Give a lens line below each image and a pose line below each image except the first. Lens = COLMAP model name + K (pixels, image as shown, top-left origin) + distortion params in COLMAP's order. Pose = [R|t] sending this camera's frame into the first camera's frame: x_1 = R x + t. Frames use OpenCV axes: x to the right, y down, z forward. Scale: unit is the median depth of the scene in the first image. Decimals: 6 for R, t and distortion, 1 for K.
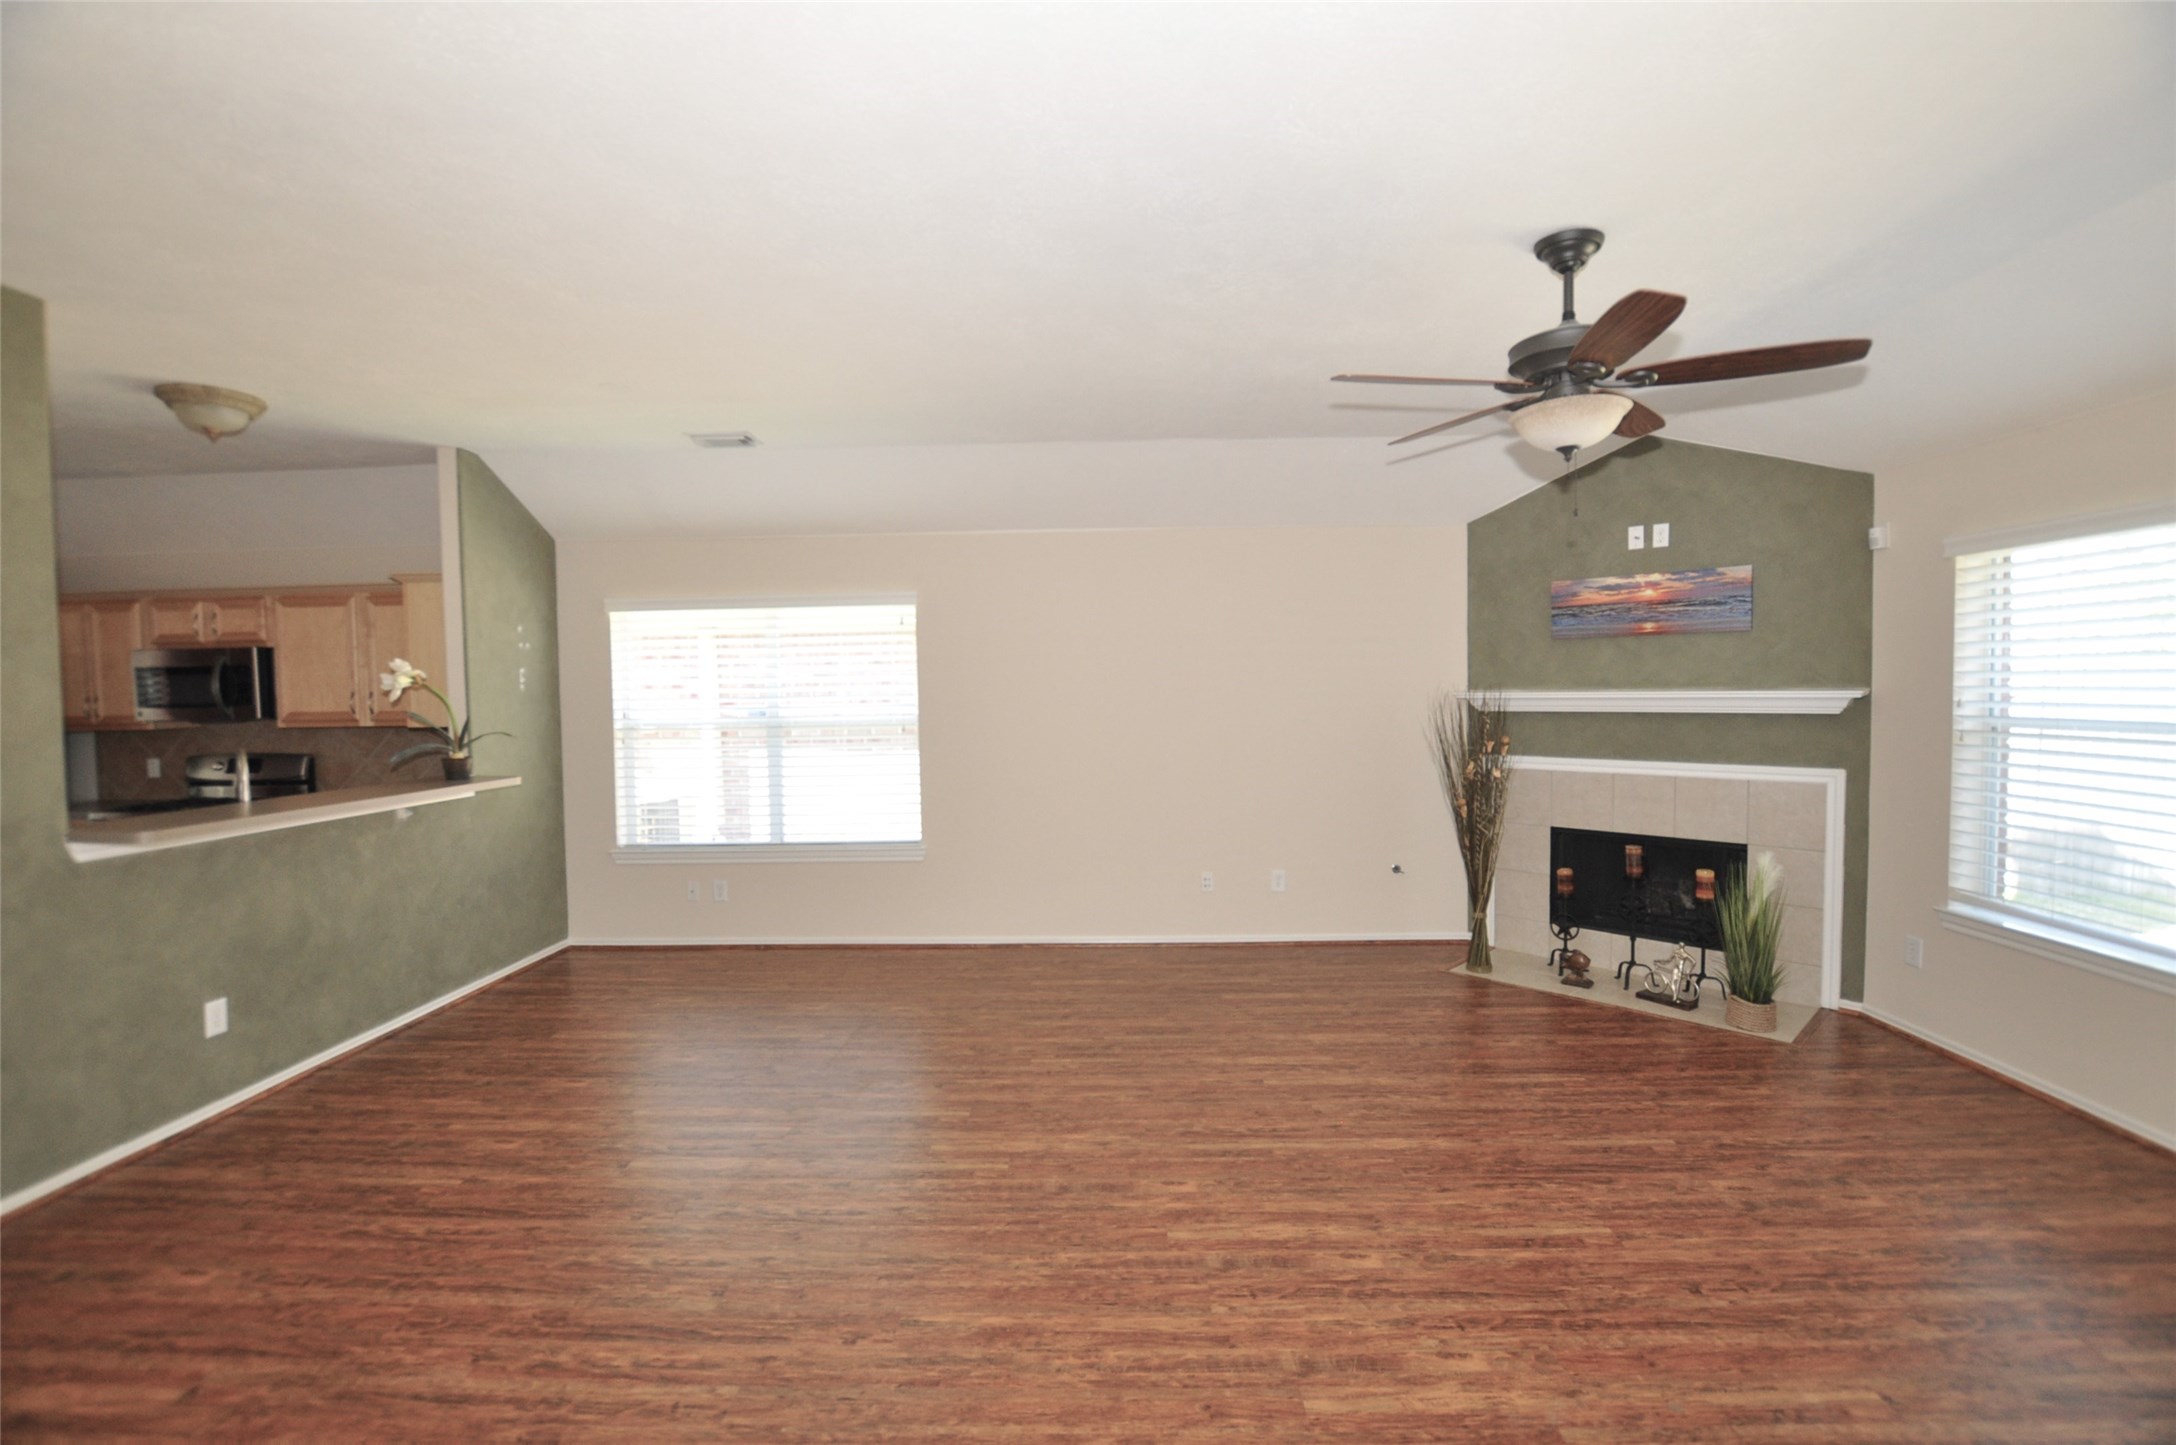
lens RADIAL K [[962.2, 0, 1099.3], [0, 962.2, 724.8], [0, 0, 1]] dist [-0.028828, 0.000215]
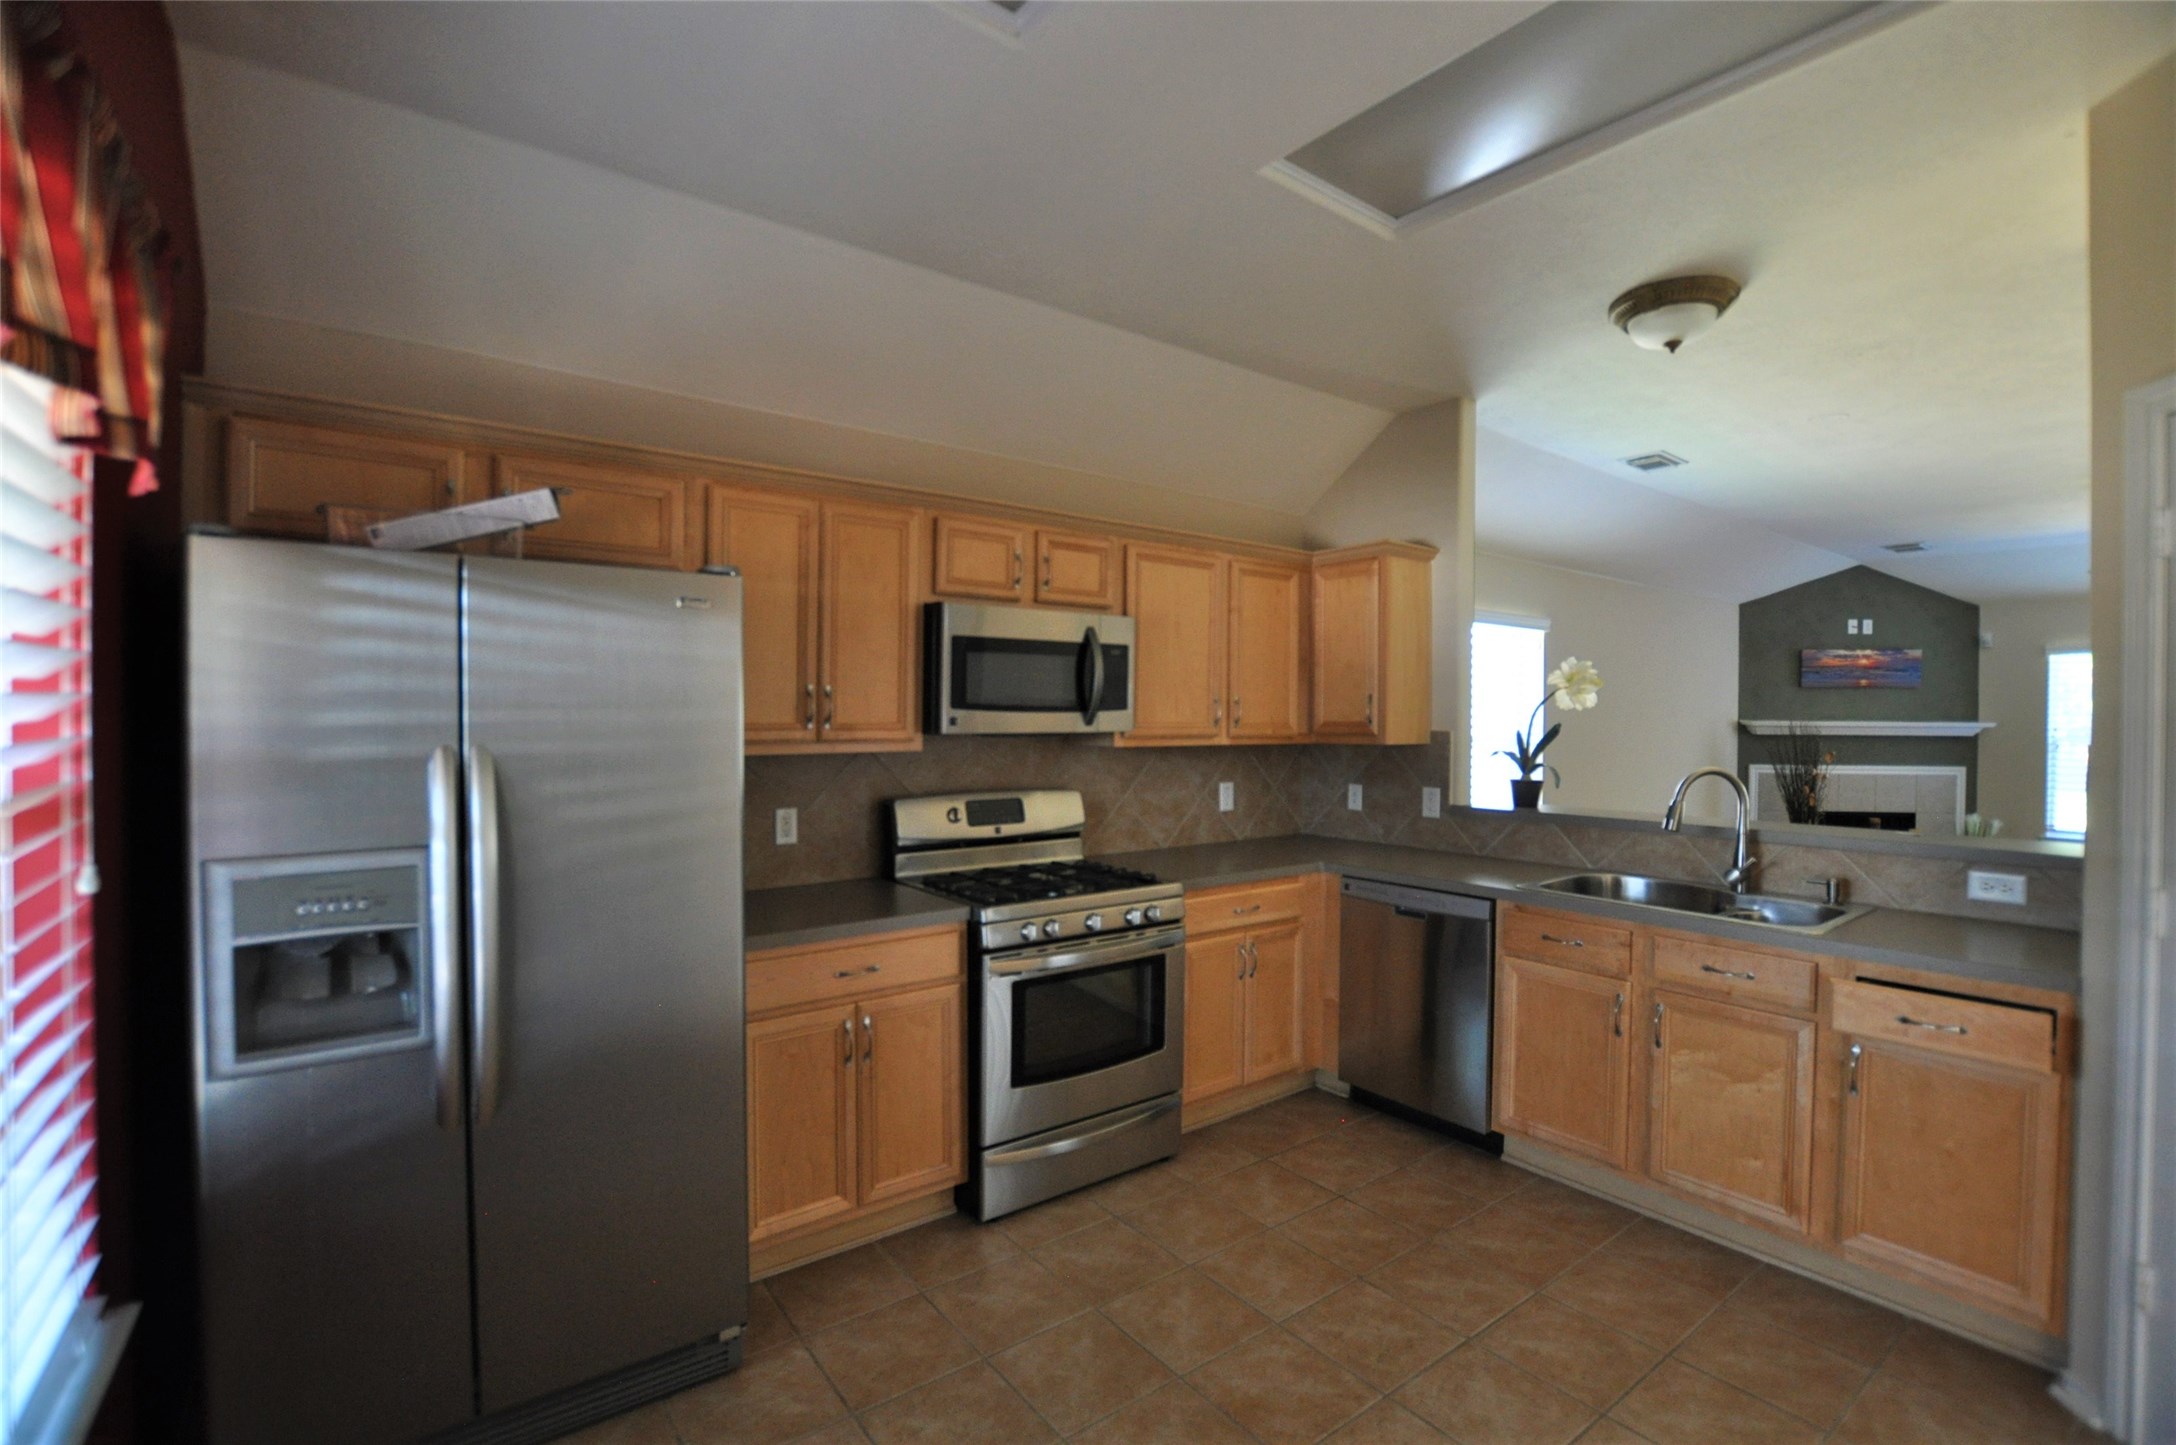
lens RADIAL K [[962.2, 0, 1099.3], [0, 962.2, 724.8], [0, 0, 1]] dist [-0.028828, 0.000215]
pose [[0.779210, 0.013255, 0.626623, -1.543196], [0.005342, 0.999600, -0.027789, 0.007056], [-0.626740, 0.025001, 0.778827, 0.607855]]
